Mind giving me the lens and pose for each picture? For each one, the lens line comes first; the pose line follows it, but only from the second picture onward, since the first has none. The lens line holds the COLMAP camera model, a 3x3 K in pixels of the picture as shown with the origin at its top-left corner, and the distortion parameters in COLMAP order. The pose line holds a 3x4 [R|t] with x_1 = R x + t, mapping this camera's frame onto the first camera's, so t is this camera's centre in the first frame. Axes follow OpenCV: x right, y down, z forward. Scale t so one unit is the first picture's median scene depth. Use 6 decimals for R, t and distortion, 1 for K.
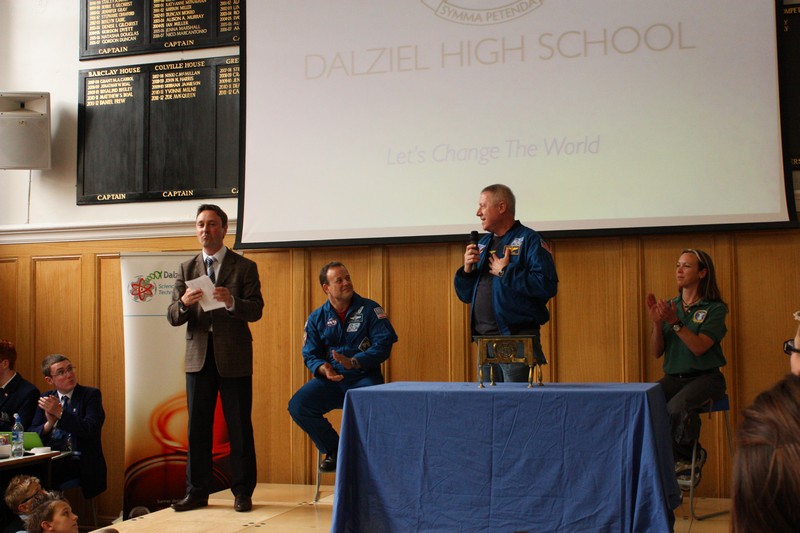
lens RADIAL K [[1094.7, 0, 404.1], [0, 1094.7, 266.4], [0, 0, 1]] dist [-0.039394, 0.024328]
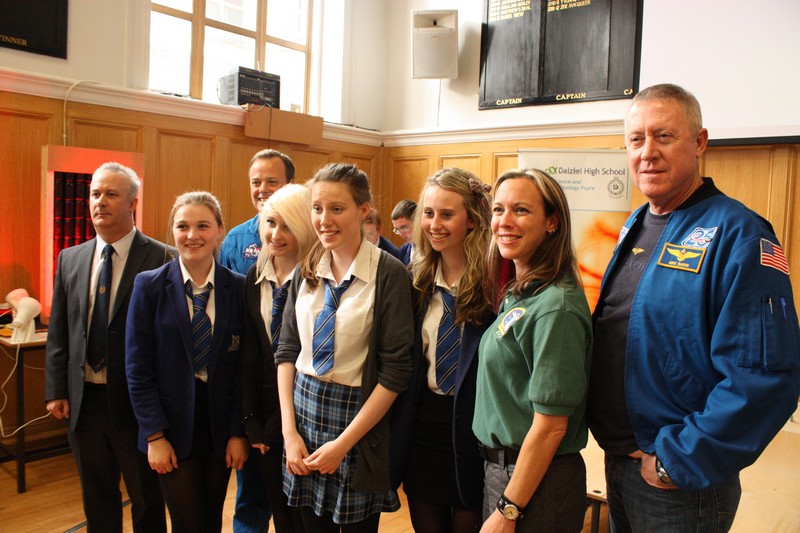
lens RADIAL K [[667.0, 0, 403.6], [0, 667.0, 262.7], [0, 0, 1]] dist [-0.173777, 0.161067]
pose [[0.924375, 0.066251, -0.375688, -0.107760], [-0.020567, 0.992027, 0.124335, 0.018701], [0.380930, -0.107205, 0.918368, 0.335432]]
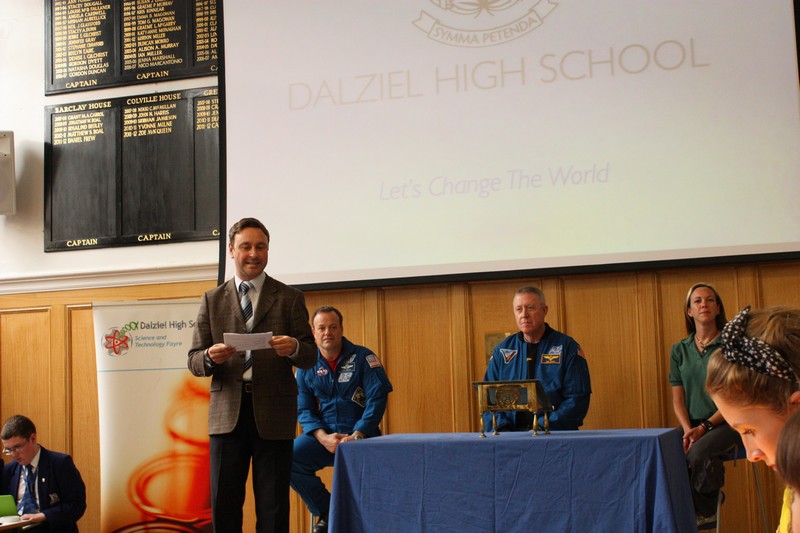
lens RADIAL K [[1231.6, 0, 400.0], [0, 1231.6, 266.5], [0, 0, 1]] dist [-0.014400, 0.005626]
pose [[0.999642, -0.024989, -0.009565, 0.009278], [0.024609, 0.998976, -0.037974, 0.002588], [0.010504, 0.037725, 0.999233, -0.033215]]
